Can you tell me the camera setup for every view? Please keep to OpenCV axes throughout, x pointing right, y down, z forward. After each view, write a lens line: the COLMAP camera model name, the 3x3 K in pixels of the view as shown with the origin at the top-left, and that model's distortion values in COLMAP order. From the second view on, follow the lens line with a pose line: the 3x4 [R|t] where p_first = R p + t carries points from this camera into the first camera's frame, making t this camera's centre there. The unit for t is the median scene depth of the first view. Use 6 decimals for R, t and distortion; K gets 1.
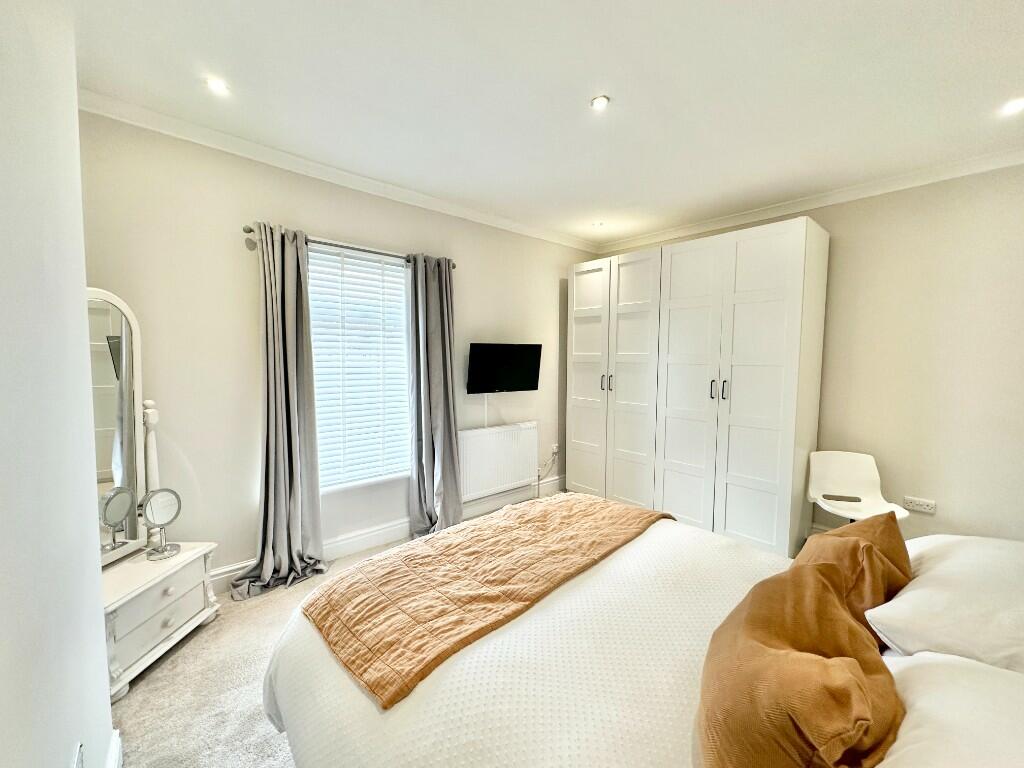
lens RADIAL K [[405.7, 0, 513.4], [0, 405.7, 384.0], [0, 0, 1]] dist [-0.004056, 0.000387]
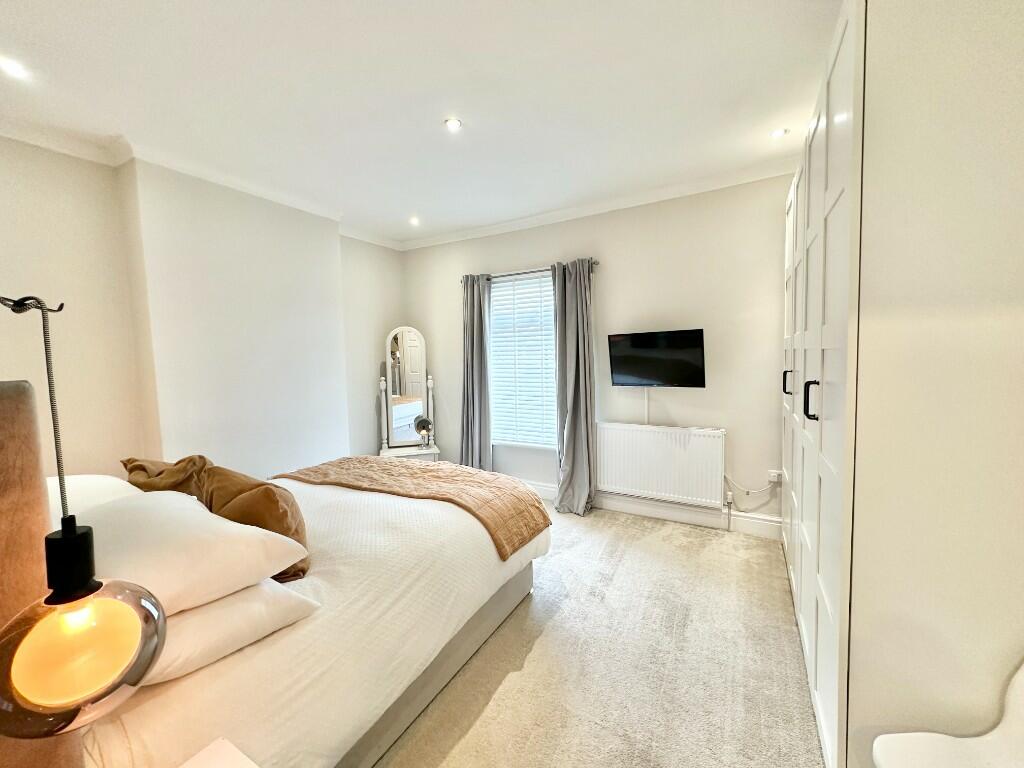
lens RADIAL K [[405.7, 0, 515.8], [0, 405.7, 381.5], [0, 0, 1]] dist [-0.004056, 0.000387]
pose [[0.326606, 0.043720, -0.944149, 0.807503], [-0.037597, 0.998740, 0.033242, -0.010286], [0.944412, 0.024640, 0.327839, 0.474514]]
